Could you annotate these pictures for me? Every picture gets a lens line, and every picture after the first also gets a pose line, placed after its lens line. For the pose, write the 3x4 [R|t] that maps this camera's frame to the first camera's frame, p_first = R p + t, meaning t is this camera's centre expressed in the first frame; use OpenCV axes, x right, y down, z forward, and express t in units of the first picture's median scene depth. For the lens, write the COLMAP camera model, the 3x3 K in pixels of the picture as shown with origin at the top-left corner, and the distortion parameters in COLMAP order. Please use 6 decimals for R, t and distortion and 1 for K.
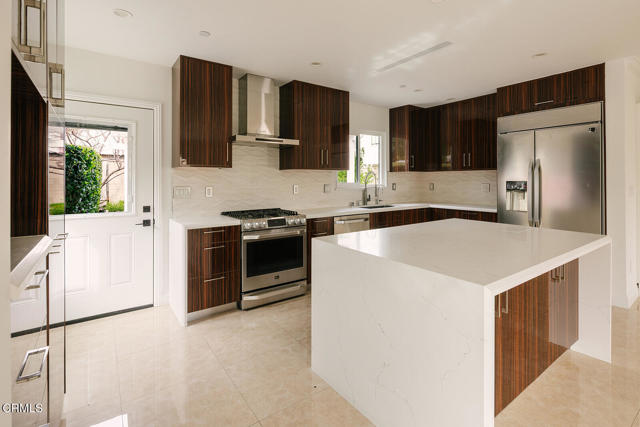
lens RADIAL K [[312.4, 0, 322.5], [0, 312.4, 178.5], [0, 0, 1]] dist [0.020921, 0.000177]
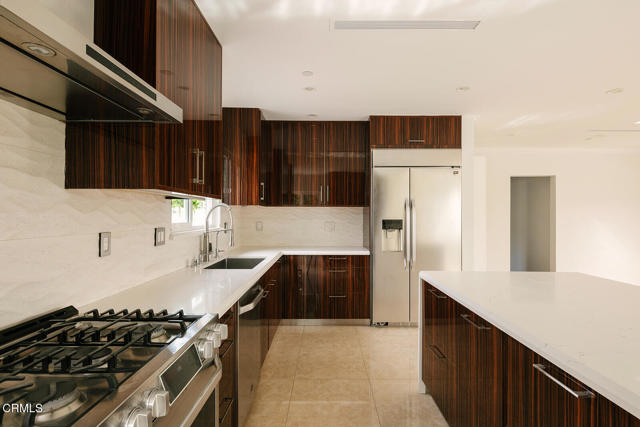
lens RADIAL K [[312.1, 0, 323.0], [0, 312.1, 216.9], [0, 0, 1]] dist [0.001028, -0.000208]
pose [[0.587371, 0.002059, 0.809315, -0.249441], [-0.007608, 0.999967, 0.002977, -0.000156], [-0.809282, -0.007906, 0.587367, 0.599407]]
